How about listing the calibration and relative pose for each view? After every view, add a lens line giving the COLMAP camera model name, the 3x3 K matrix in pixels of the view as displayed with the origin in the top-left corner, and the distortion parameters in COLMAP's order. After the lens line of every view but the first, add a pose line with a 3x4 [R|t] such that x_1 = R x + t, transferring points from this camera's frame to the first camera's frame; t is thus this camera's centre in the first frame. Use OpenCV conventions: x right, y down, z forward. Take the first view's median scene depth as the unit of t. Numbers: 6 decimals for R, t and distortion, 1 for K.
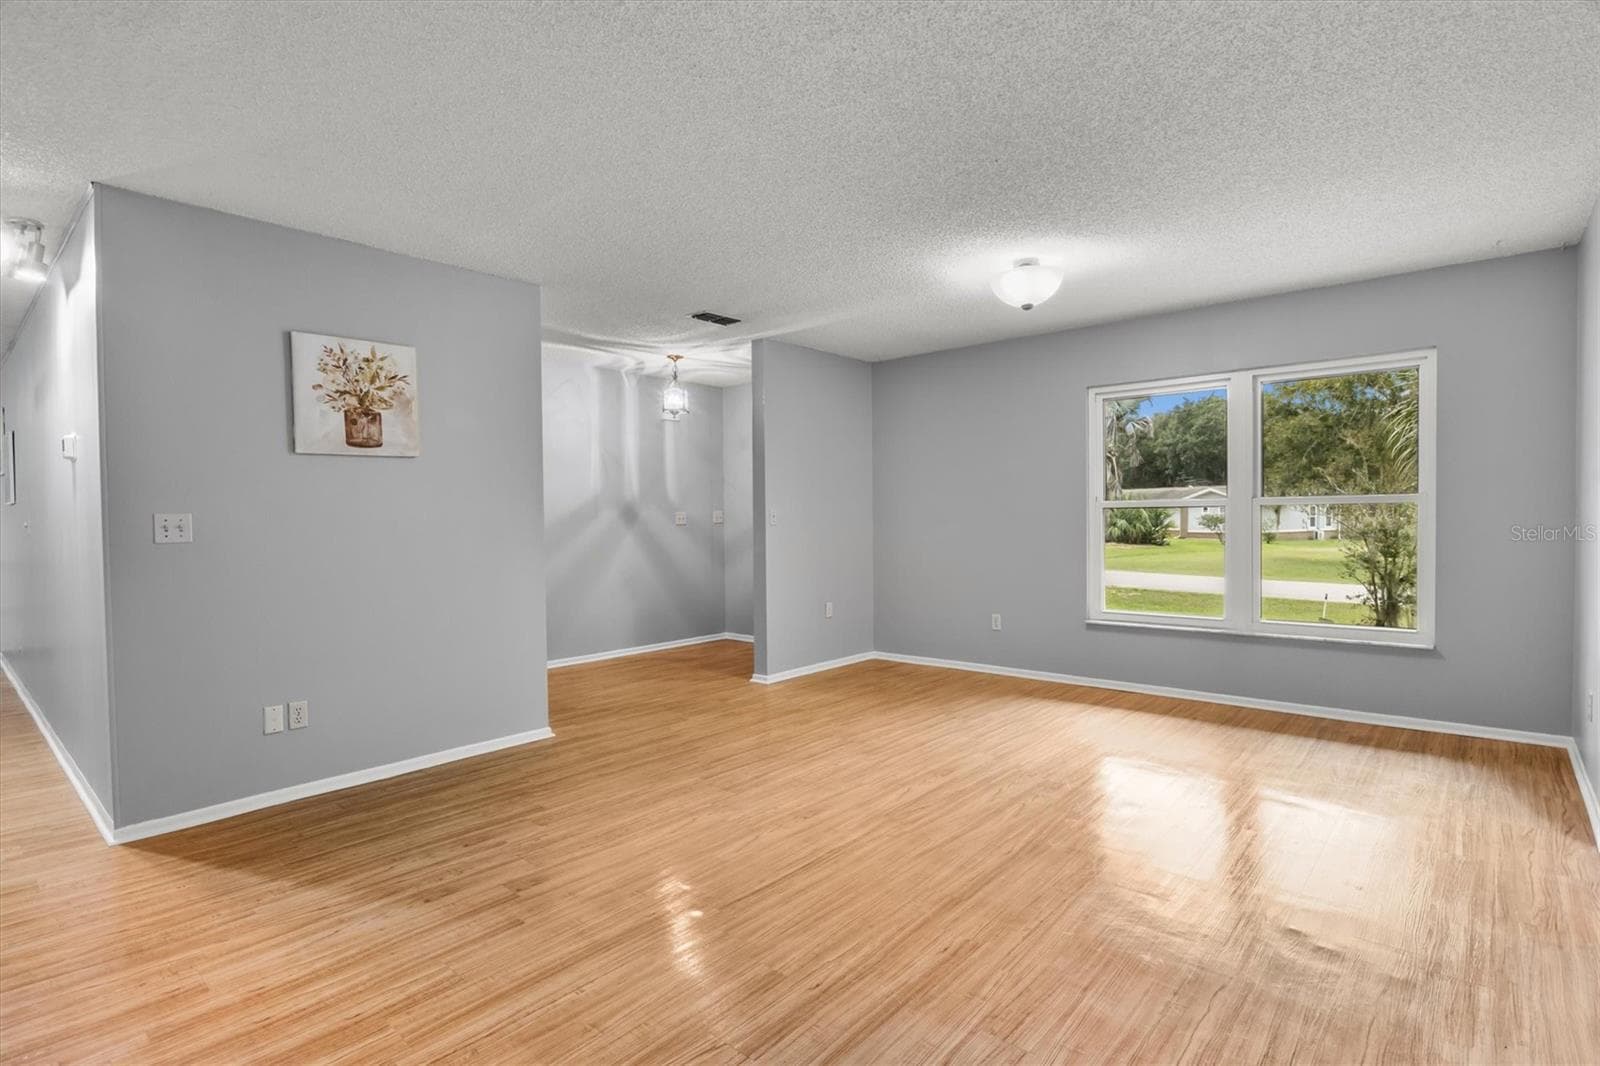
lens RADIAL K [[781.2, 0, 800.0], [0, 781.2, 533.0], [0, 0, 1]] dist [-0.018169, 0.000231]
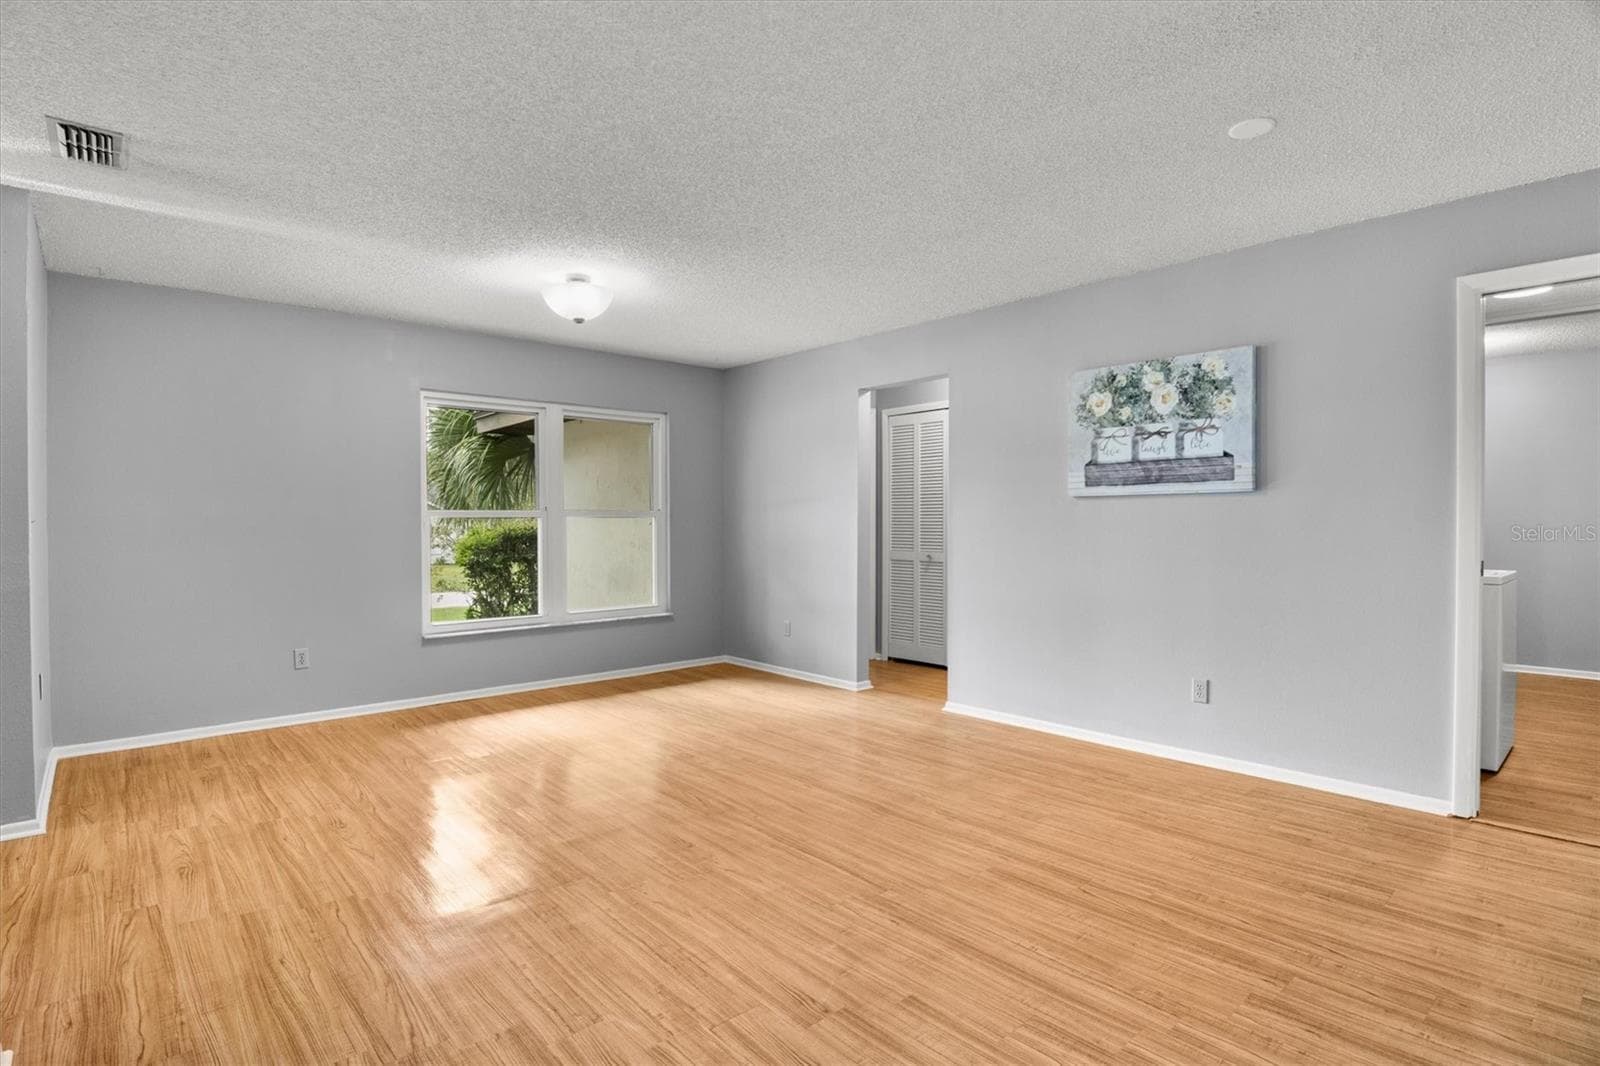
lens RADIAL K [[798.2, 0, 798.4], [0, 798.2, 532.1], [0, 0, 1]] dist [-0.017698, -0.007722]
pose [[0.126520, -0.001499, 0.991963, -0.863045], [0.021864, 0.999760, -0.001278, -0.003975], [-0.991723, 0.021850, 0.126523, 0.702383]]
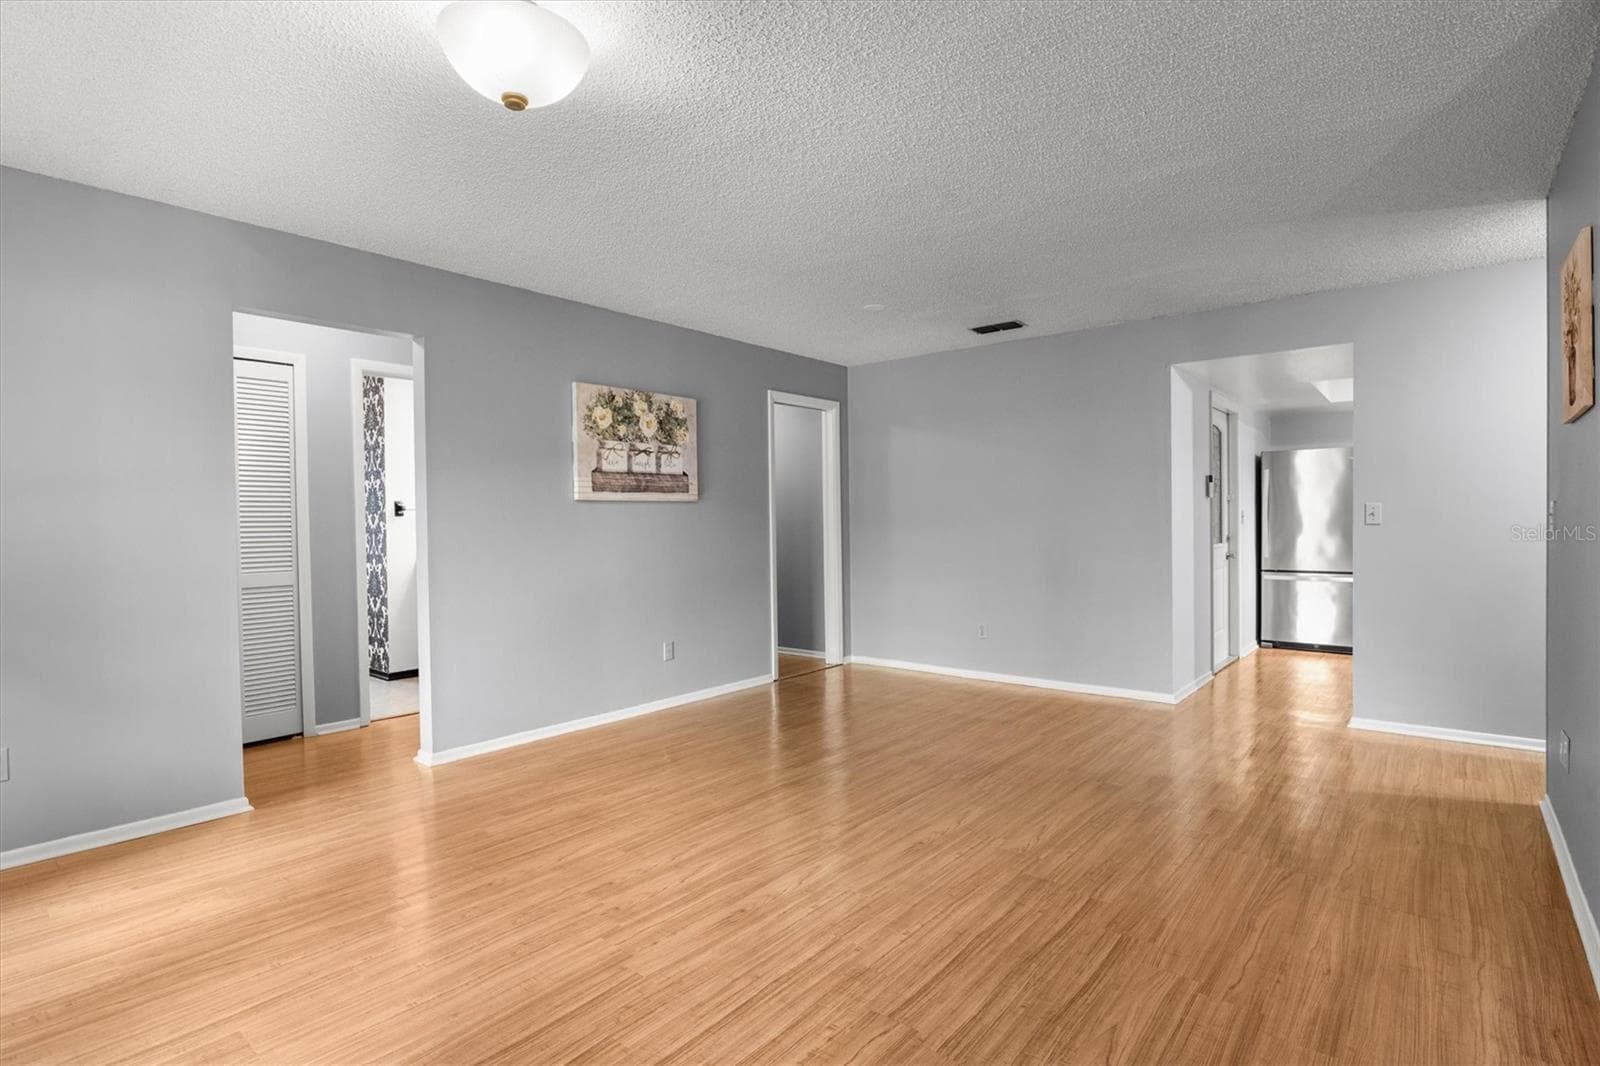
lens RADIAL K [[798.2, 0, 798.4], [0, 798.2, 532.1], [0, 0, 1]] dist [-0.017698, -0.007722]
pose [[-0.999291, 0.025643, -0.027564, 0.159011], [0.024652, 0.999058, 0.035725, -0.038840], [0.028454, 0.035020, -0.998981, 1.817138]]
